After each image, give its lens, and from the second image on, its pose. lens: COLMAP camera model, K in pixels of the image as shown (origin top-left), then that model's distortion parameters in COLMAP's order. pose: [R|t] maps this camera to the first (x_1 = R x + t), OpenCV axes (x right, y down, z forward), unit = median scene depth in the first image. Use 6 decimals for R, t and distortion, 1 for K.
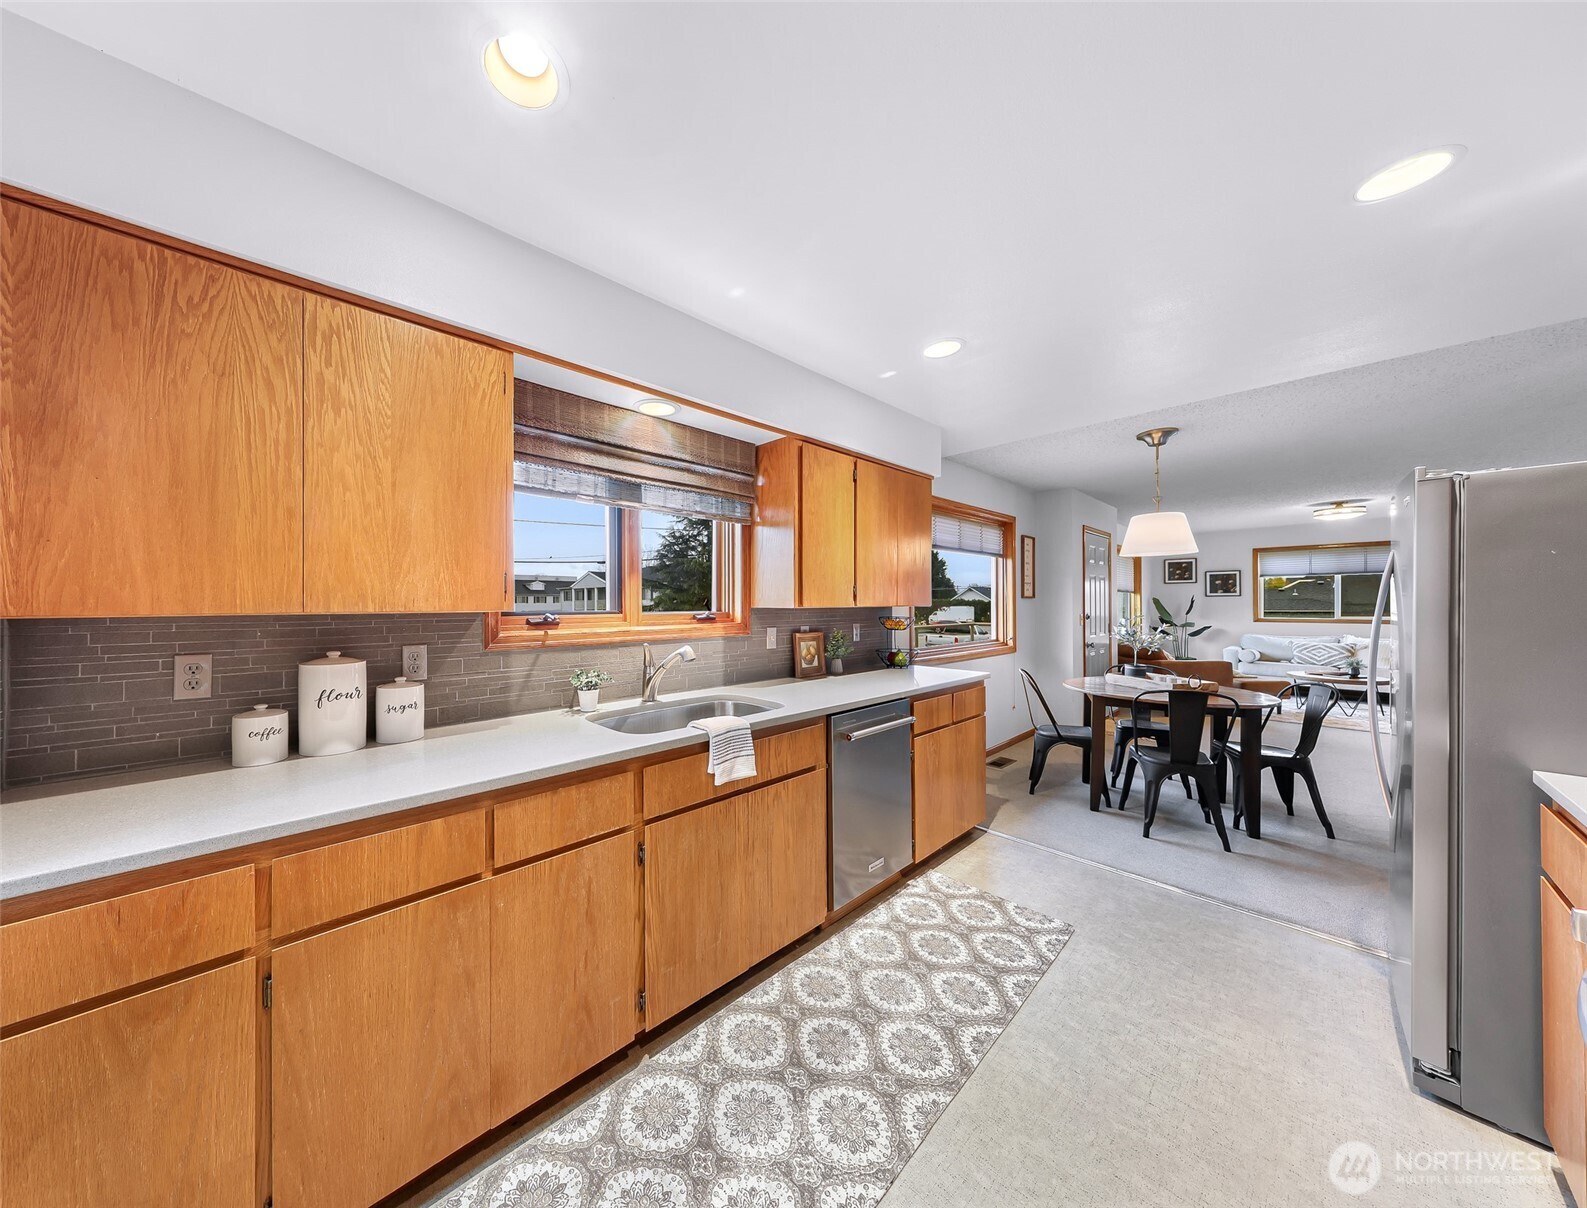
lens RADIAL K [[524.0, 0, 714.7], [0, 524.0, 600.2], [0, 0, 1]] dist [-0.002072, -0.000023]
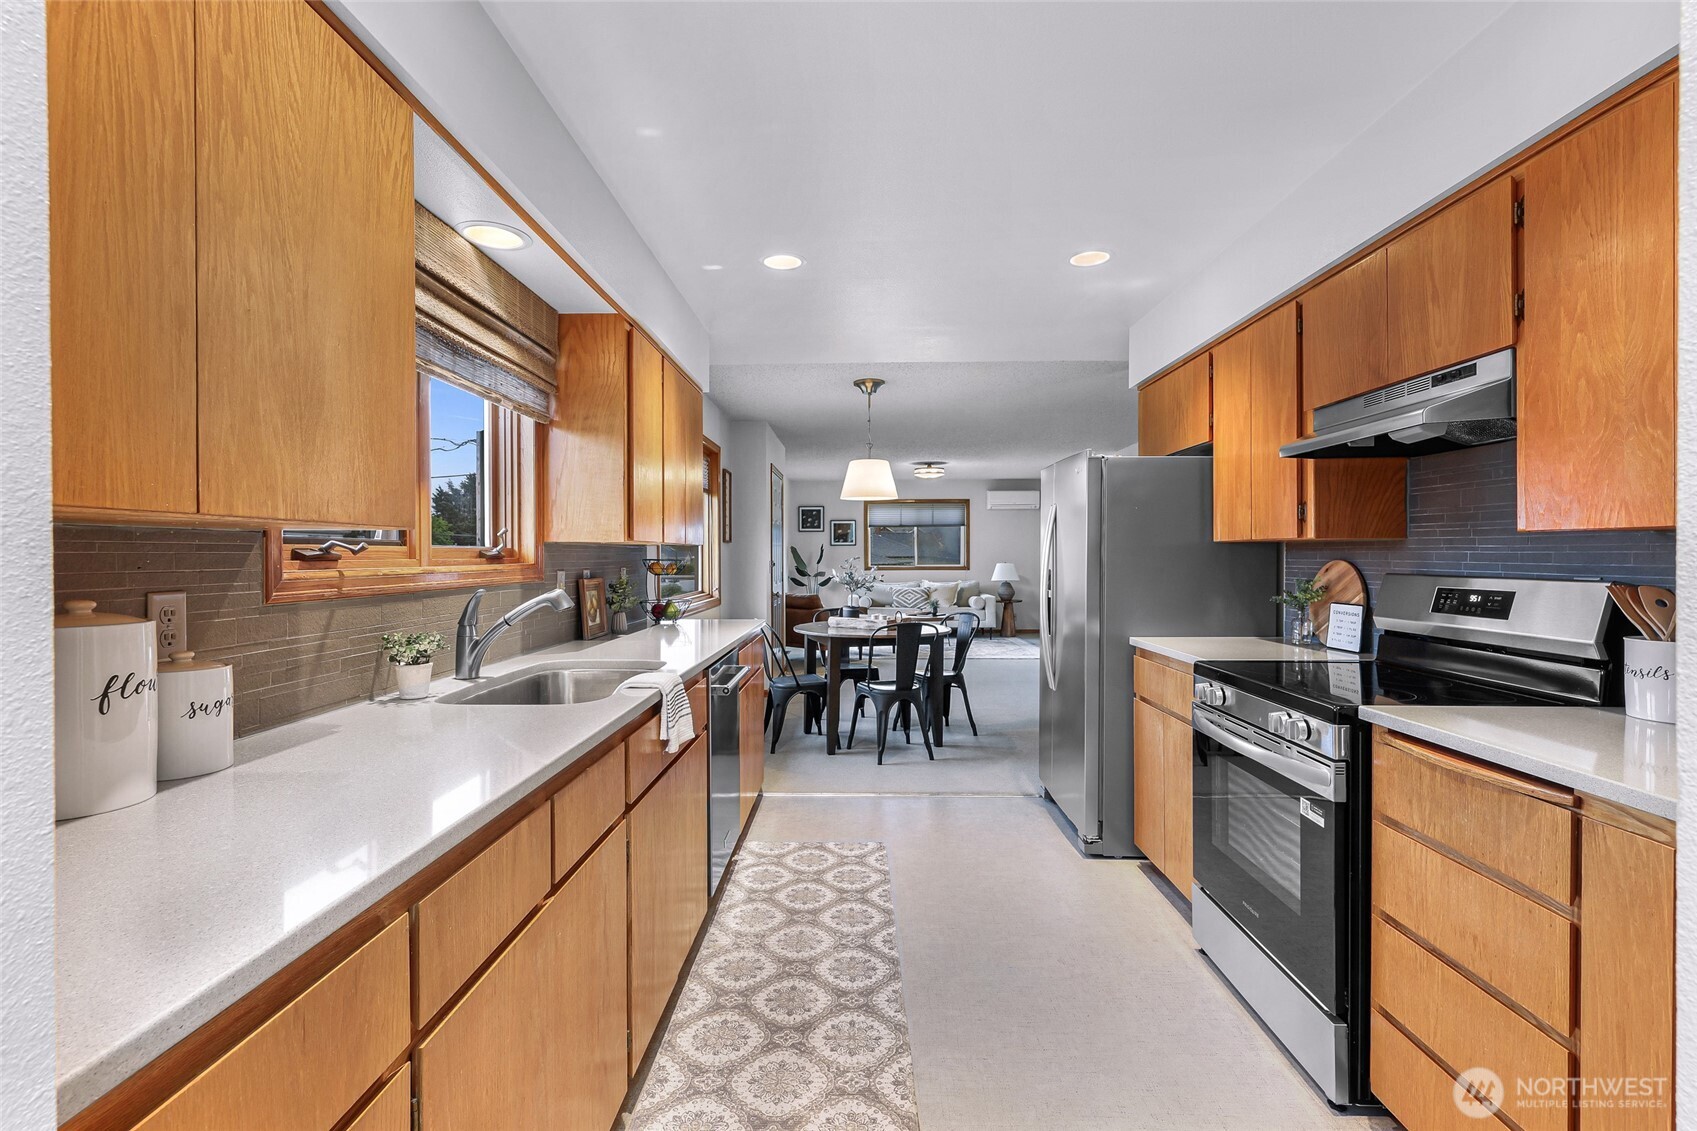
lens RADIAL K [[774.9, 0, 843.5], [0, 774.9, 557.7], [0, 0, 1]] dist [0.003686, -0.001126]
pose [[0.670436, -0.000771, 0.741967, -0.615471], [-0.004652, 0.999975, 0.005242, 0.039993], [-0.741953, -0.006966, 0.670416, 0.005006]]
